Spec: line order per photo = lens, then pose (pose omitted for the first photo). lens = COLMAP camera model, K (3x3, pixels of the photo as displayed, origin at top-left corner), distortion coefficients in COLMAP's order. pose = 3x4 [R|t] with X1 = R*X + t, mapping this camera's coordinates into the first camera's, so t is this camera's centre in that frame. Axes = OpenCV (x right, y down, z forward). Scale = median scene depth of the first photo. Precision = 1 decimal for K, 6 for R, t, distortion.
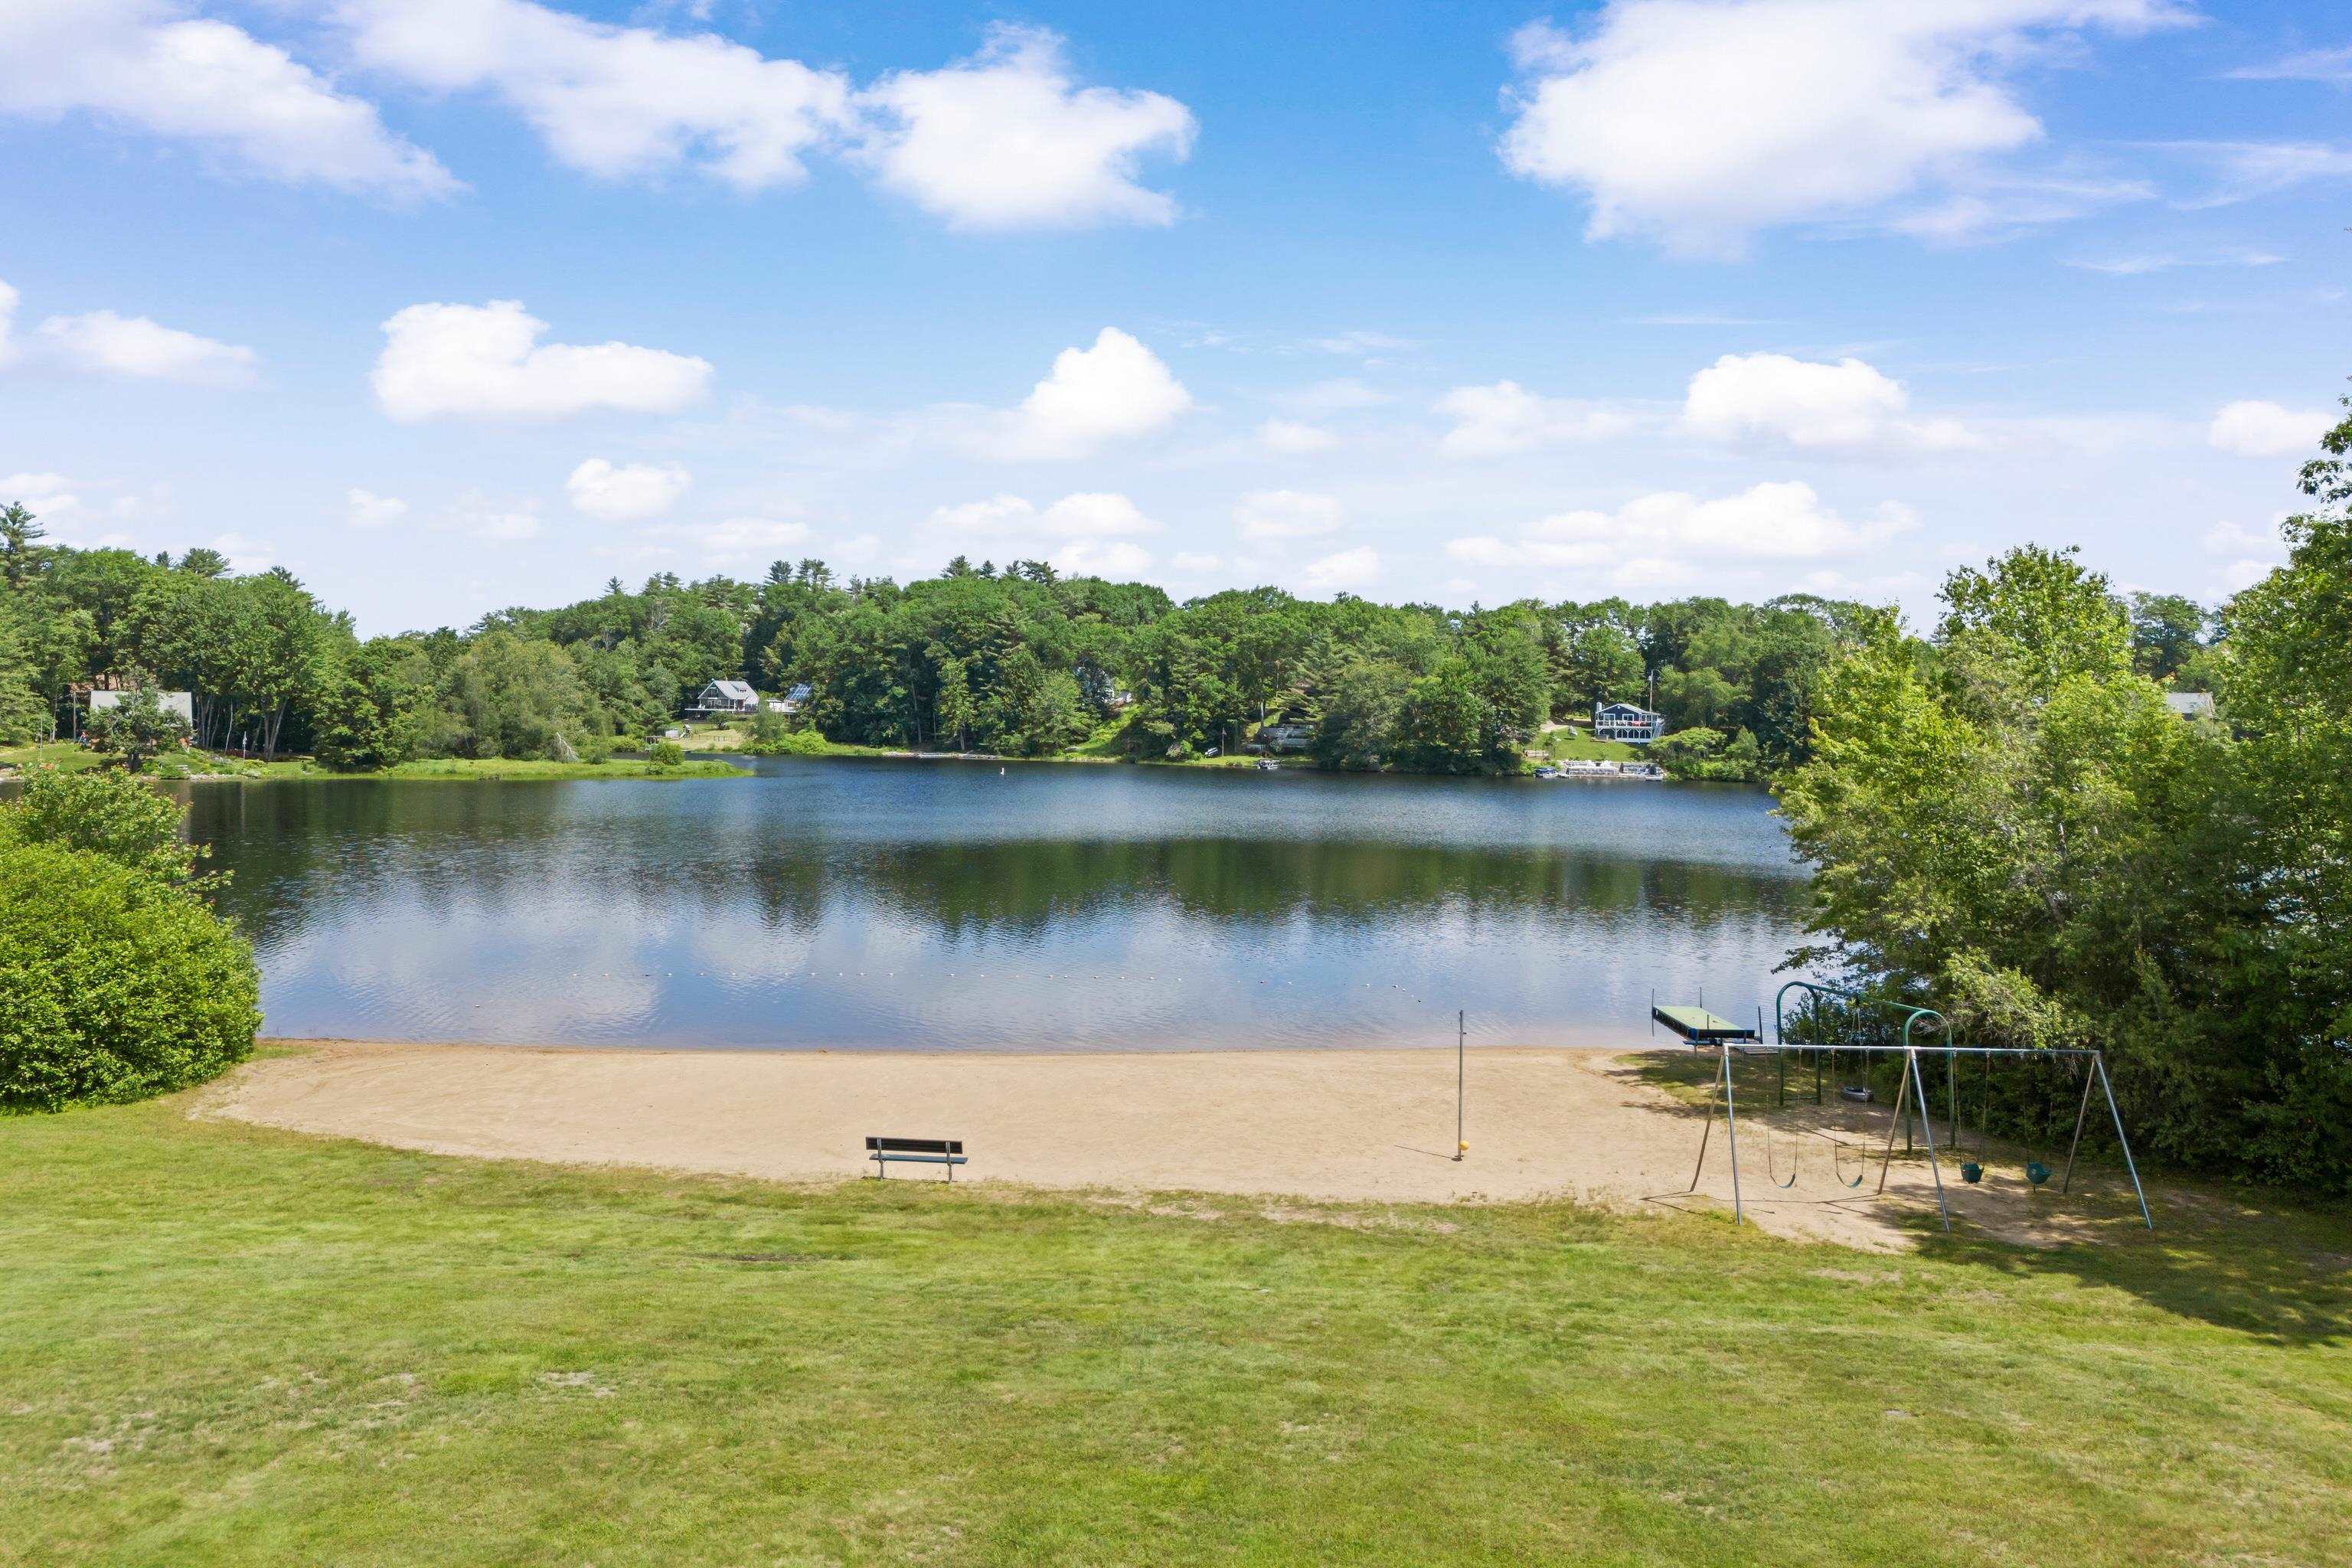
lens RADIAL K [[1709.9, 0, 1182.2], [0, 1709.9, 659.2], [0, 0, 1]] dist [0.115697, -0.192139]
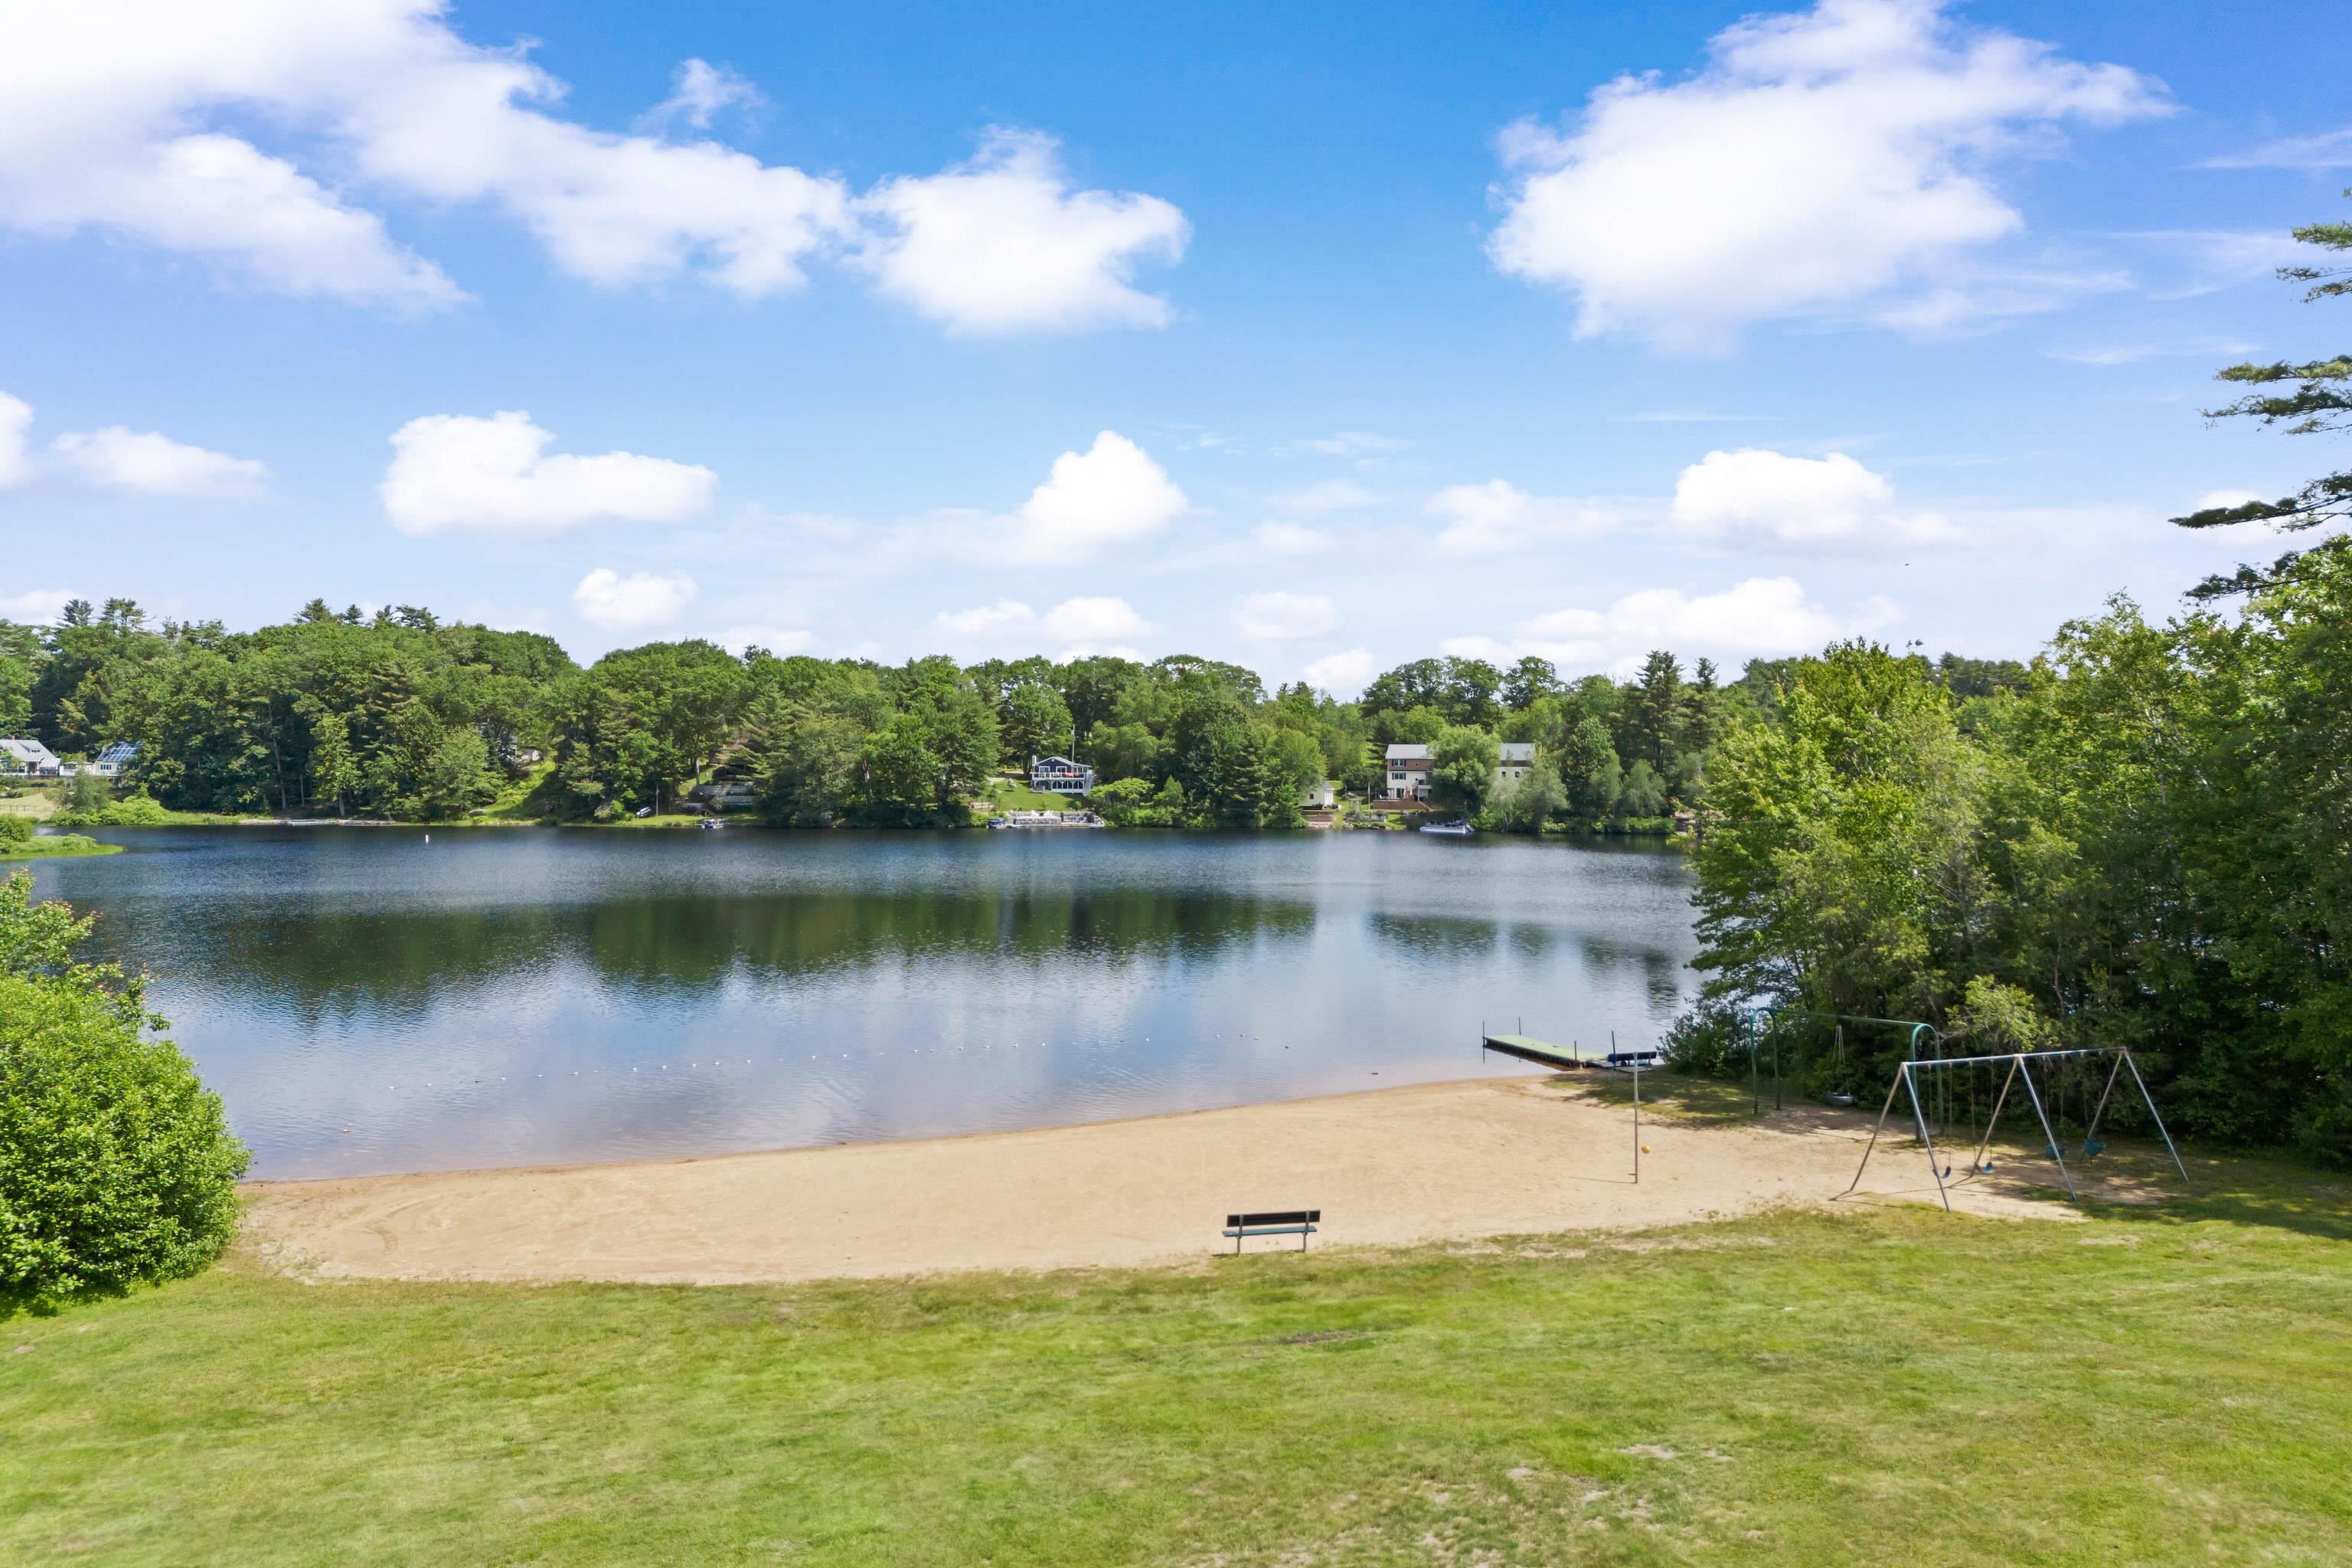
lens RADIAL K [[1679.7, 0, 1181.5], [0, 1679.7, 702.3], [0, 0, 1]] dist [0.089139, -0.123579]
pose [[0.928595, 0.002662, 0.371085, -0.055850], [-0.000547, 0.999983, -0.005803, -0.001624], [-0.371094, 0.005186, 0.928581, 0.008891]]
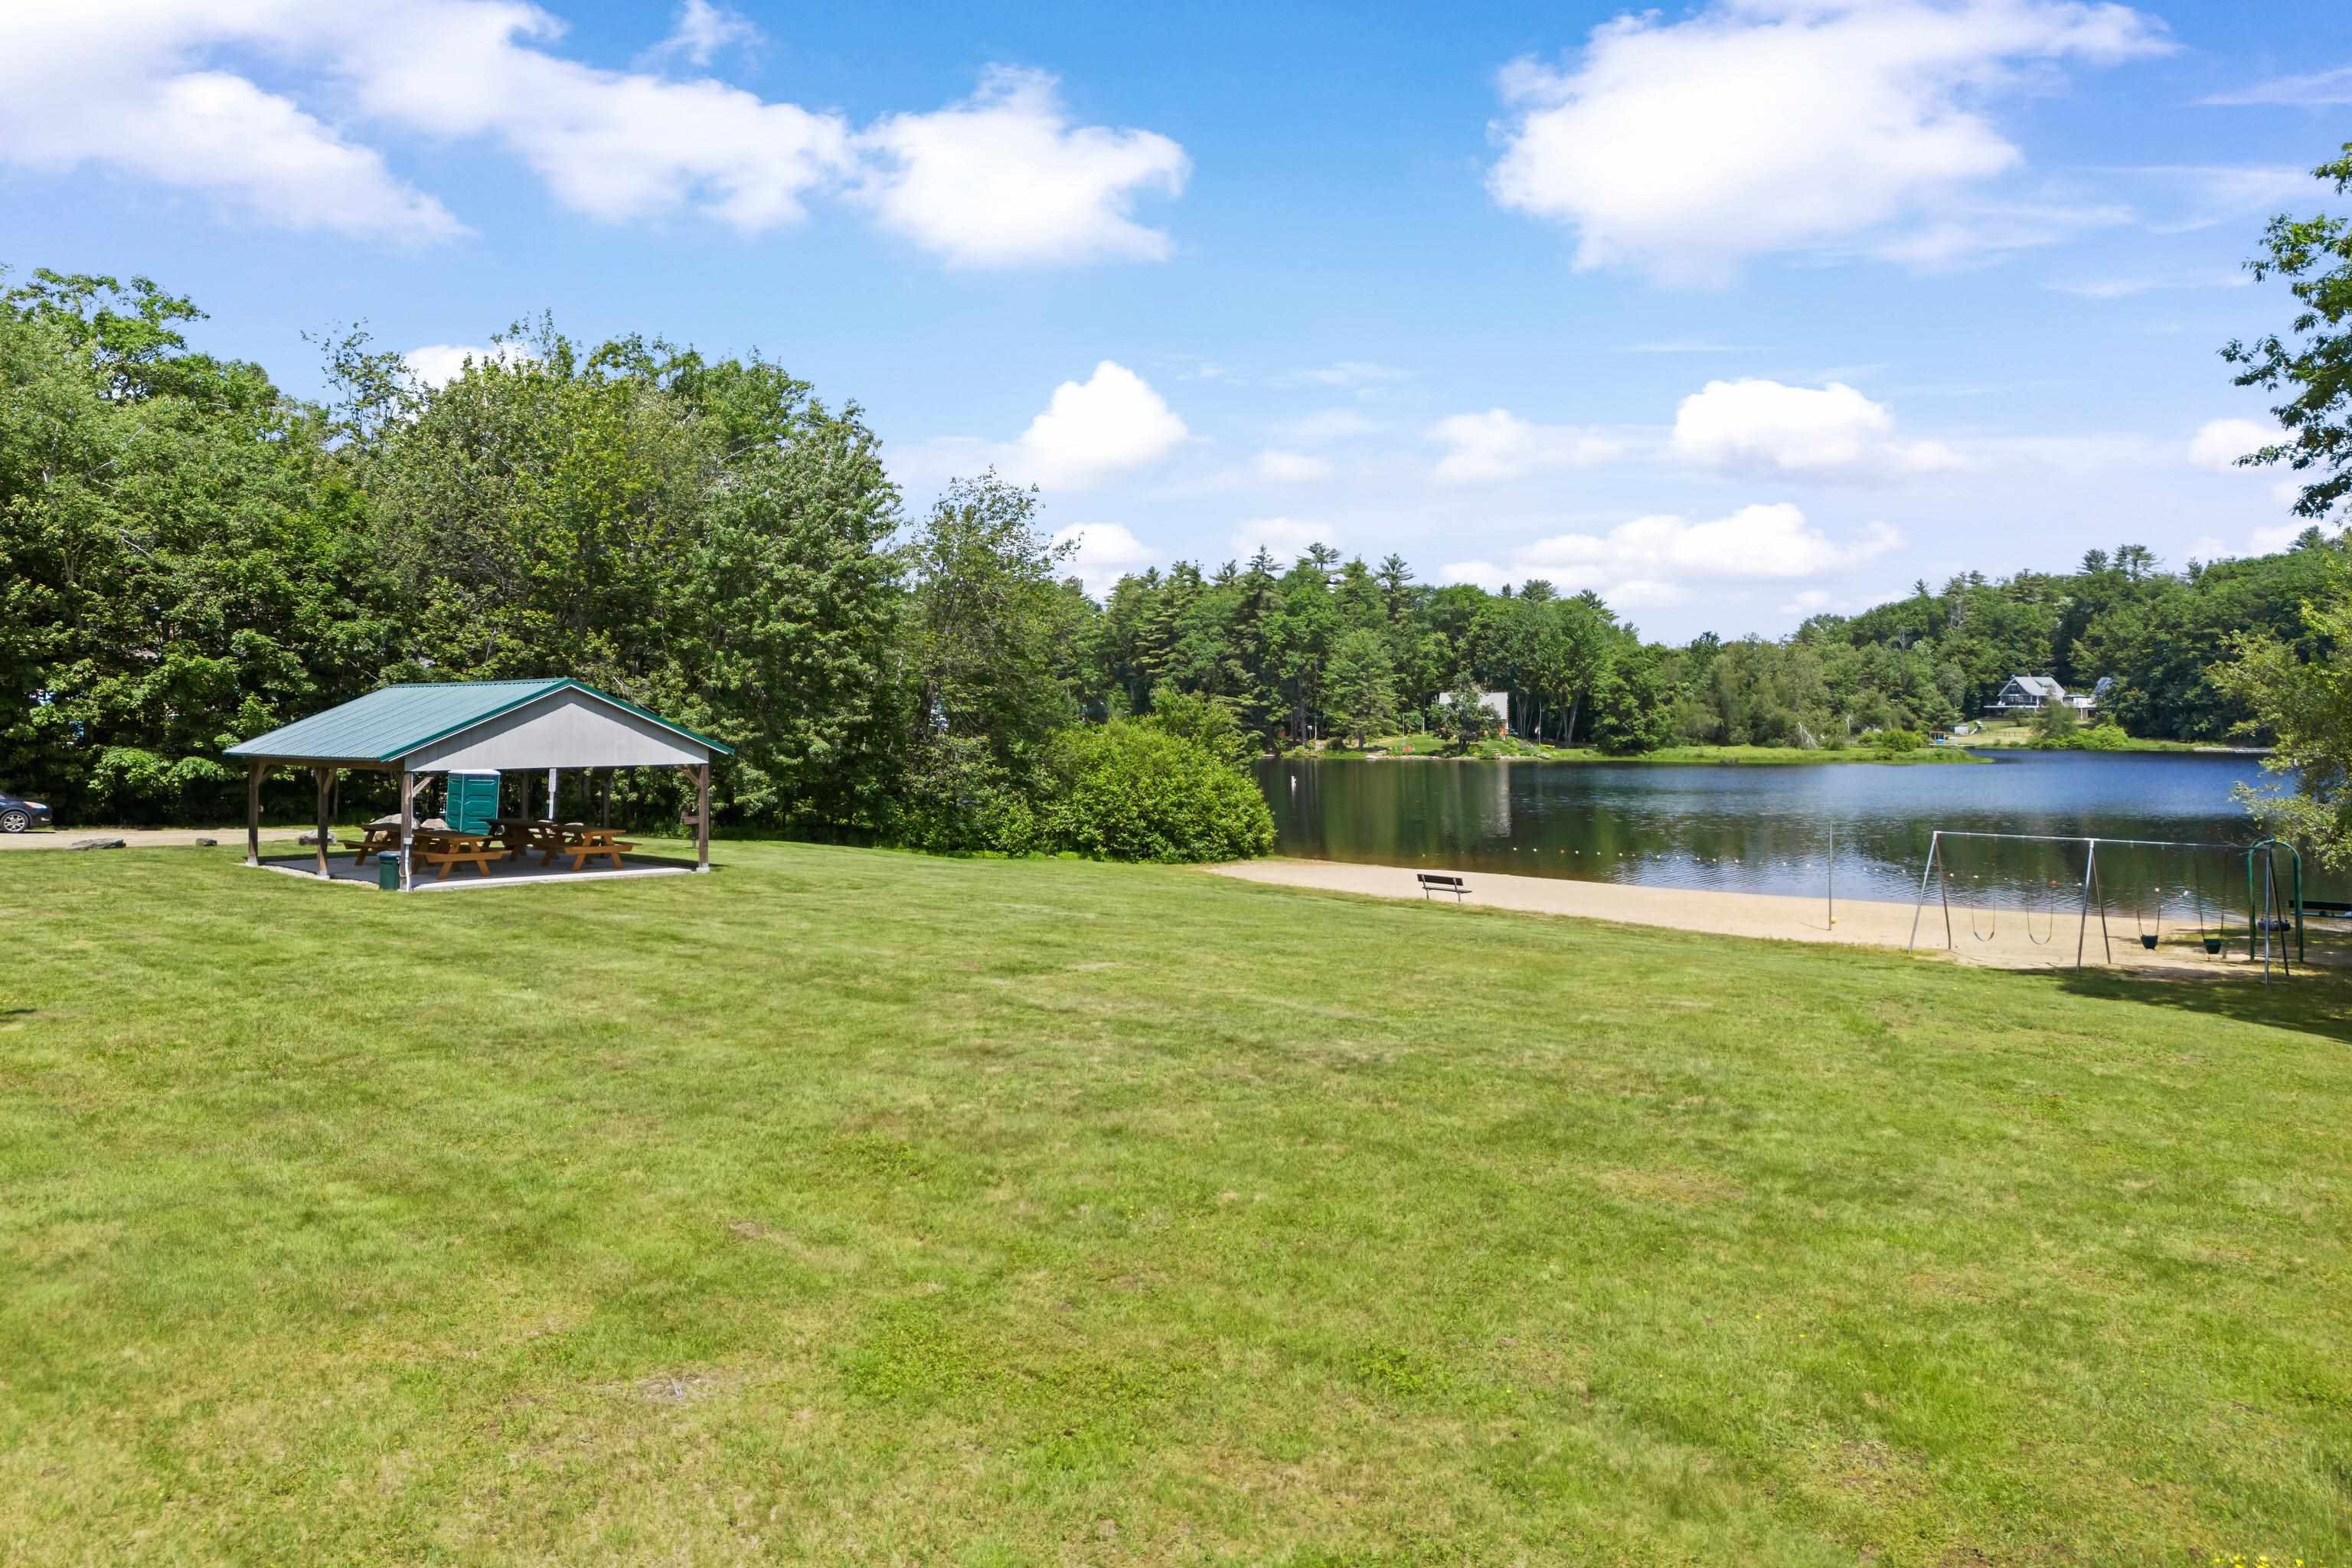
lens RADIAL K [[1679.7, 0, 1181.5], [0, 1679.7, 702.3], [0, 0, 1]] dist [0.089139, -0.123579]
pose [[0.721895, -0.021240, -0.691677, 0.072262], [0.033940, 0.999413, 0.004733, 0.008341], [0.691170, -0.026892, 0.722191, -0.031921]]
